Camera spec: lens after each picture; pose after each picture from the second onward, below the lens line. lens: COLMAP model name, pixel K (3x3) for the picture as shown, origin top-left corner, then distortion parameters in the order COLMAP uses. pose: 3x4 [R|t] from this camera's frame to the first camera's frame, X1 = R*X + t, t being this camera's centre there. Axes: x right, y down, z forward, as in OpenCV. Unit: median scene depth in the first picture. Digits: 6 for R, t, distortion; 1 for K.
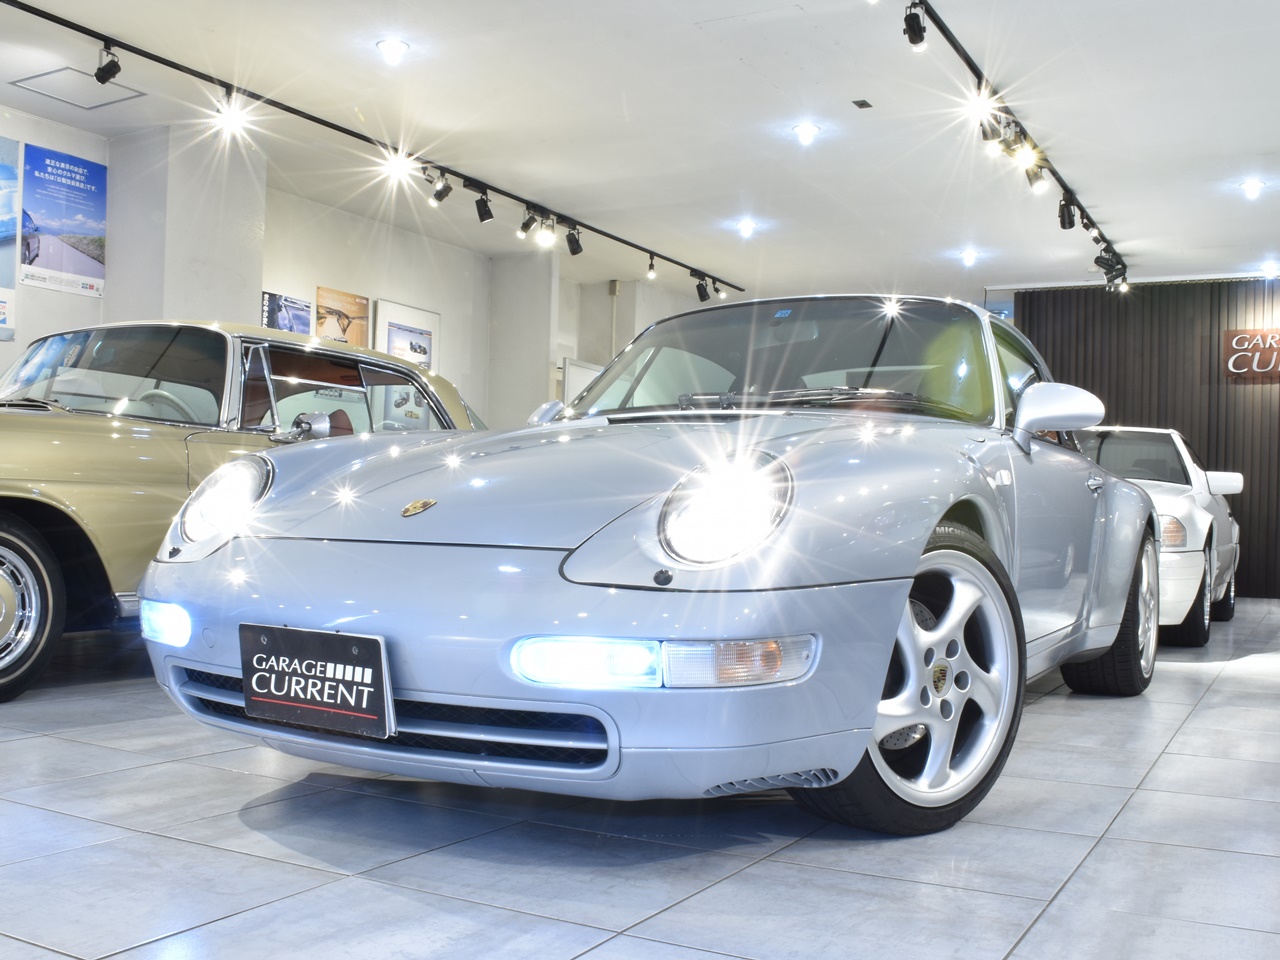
lens RADIAL K [[1348.8, 0, 706.3], [0, 1348.8, 483.1], [0, 0, 1]] dist [-0.124608, 0.025284]
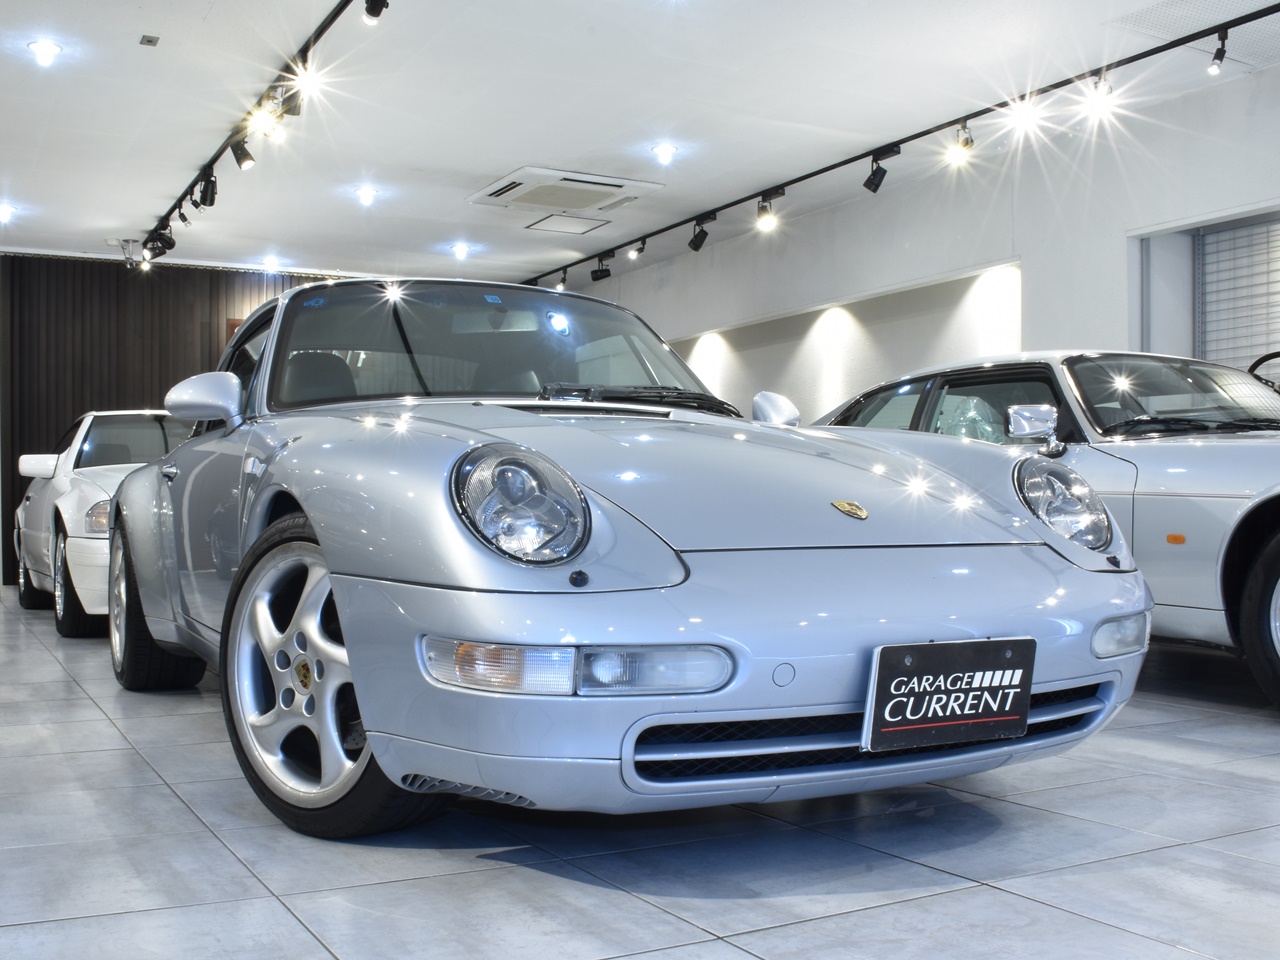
lens RADIAL K [[1348.8, 0, 706.3], [0, 1348.8, 483.1], [0, 0, 1]] dist [-0.124608, 0.025284]
pose [[0.535596, -0.010831, 0.844405, -1.191569], [-0.001401, 0.999905, 0.013714, -0.015572], [-0.844473, -0.008528, 0.535530, 0.635968]]
